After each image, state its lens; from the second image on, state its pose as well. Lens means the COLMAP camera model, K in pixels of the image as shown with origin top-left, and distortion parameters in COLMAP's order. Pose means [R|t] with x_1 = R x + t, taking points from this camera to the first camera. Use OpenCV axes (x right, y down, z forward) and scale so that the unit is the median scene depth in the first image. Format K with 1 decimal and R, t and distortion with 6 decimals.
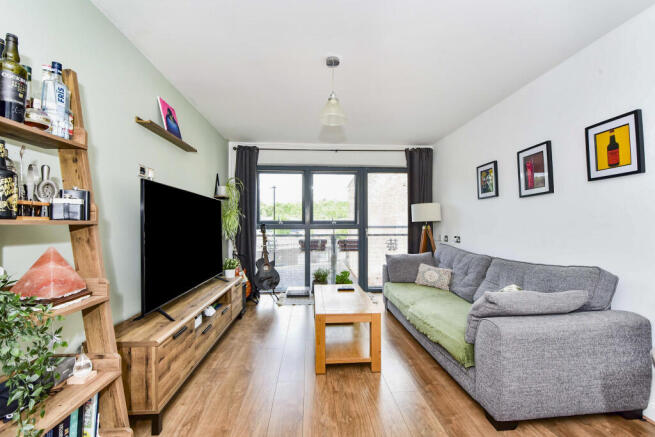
lens RADIAL K [[275.0, 0, 328.5], [0, 275.0, 214.7], [0, 0, 1]] dist [0.000158, 0.000000]
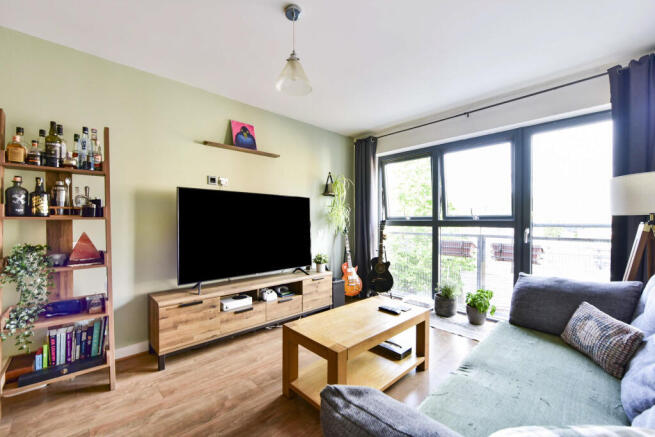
lens RADIAL K [[270.1, 0, 326.2], [0, 270.1, 222.2], [0, 0, 1]] dist [0.000343, 0.000032]
pose [[0.624856, 0.003678, -0.780731, 0.325605], [0.025978, 0.999337, 0.025500, 0.011940], [0.780308, -0.036215, 0.624346, 0.278882]]
